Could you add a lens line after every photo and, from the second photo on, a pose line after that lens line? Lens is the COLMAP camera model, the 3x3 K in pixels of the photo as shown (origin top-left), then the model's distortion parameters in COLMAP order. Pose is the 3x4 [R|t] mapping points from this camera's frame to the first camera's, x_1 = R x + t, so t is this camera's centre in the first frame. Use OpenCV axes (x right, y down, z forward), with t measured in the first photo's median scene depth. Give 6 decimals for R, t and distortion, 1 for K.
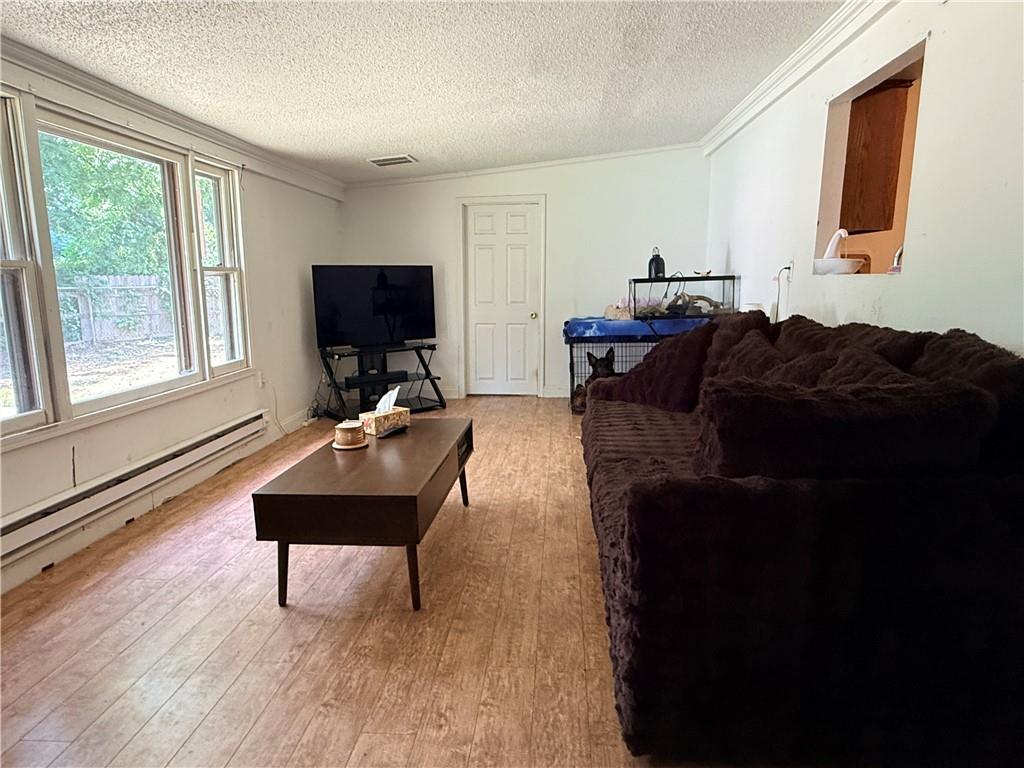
lens RADIAL K [[623.1, 0, 510.9], [0, 623.1, 380.8], [0, 0, 1]] dist [-0.000398, -0.001861]
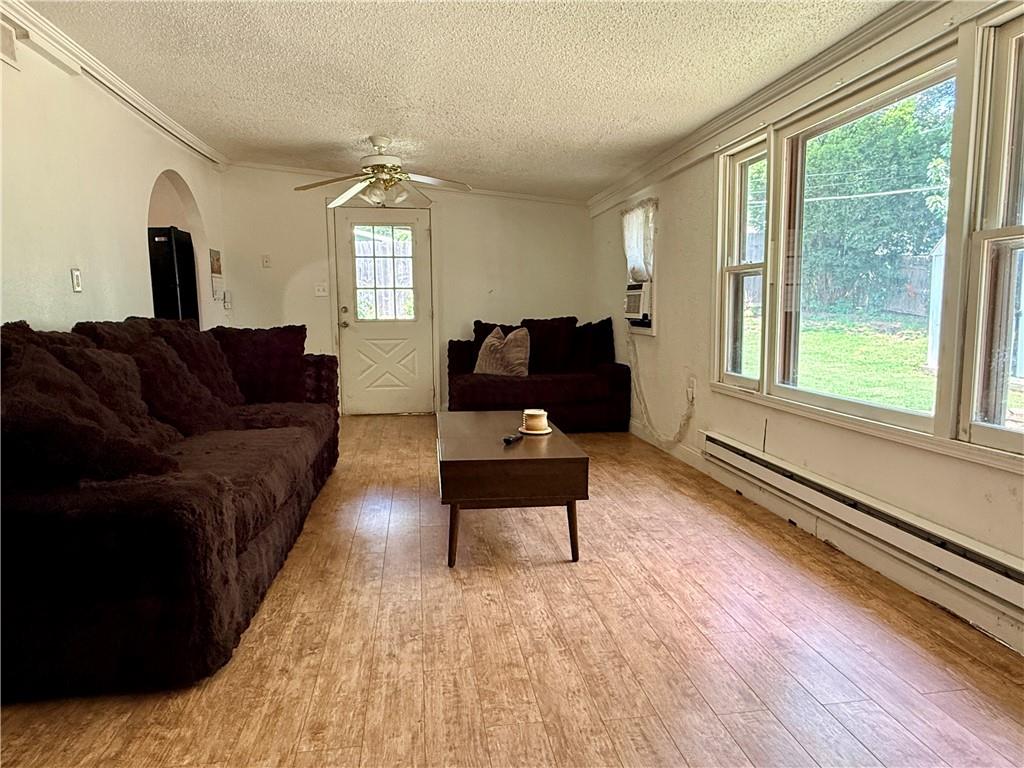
lens RADIAL K [[623.1, 0, 517.9], [0, 623.1, 382.1], [0, 0, 1]] dist [-0.000398, -0.001861]
pose [[-0.971151, 0.047689, -0.233649, 0.017767], [-0.017957, 0.962393, 0.271068, -0.229615], [0.237789, 0.267443, -0.933772, 1.672034]]
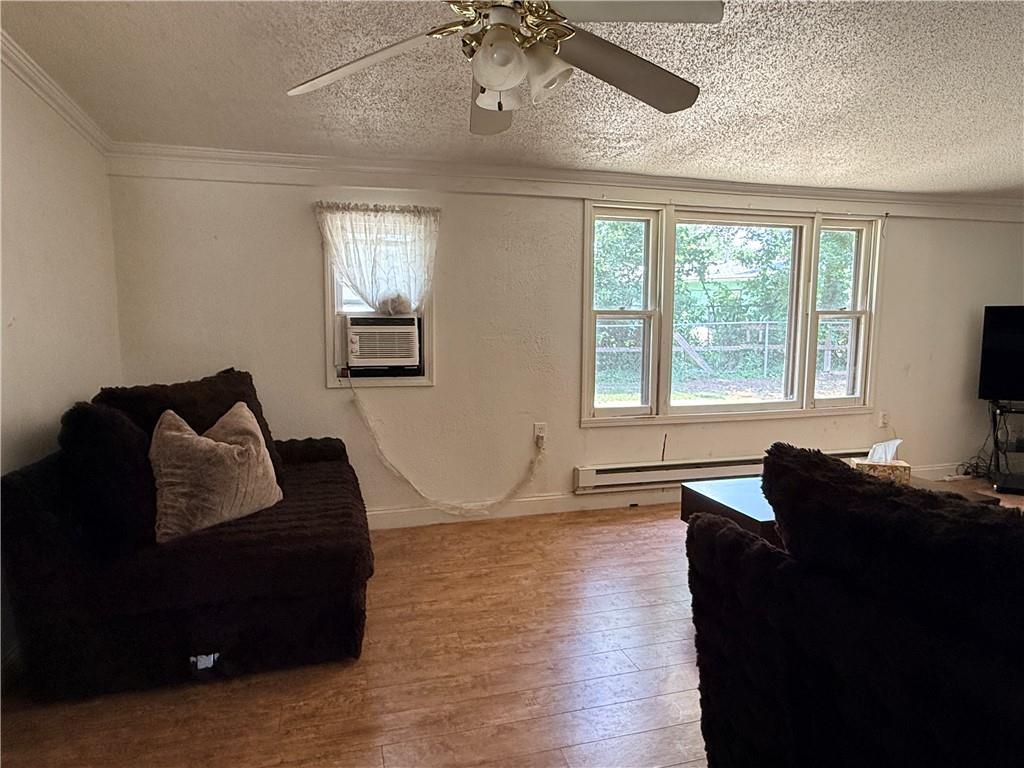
lens RADIAL K [[623.1, 0, 510.6], [0, 623.1, 386.5], [0, 0, 1]] dist [-0.000398, -0.001861]
pose [[0.346015, 0.114937, -0.931162, 0.459052], [-0.154100, 0.985952, 0.064437, -0.038007], [0.925487, 0.121196, 0.358866, 0.093742]]
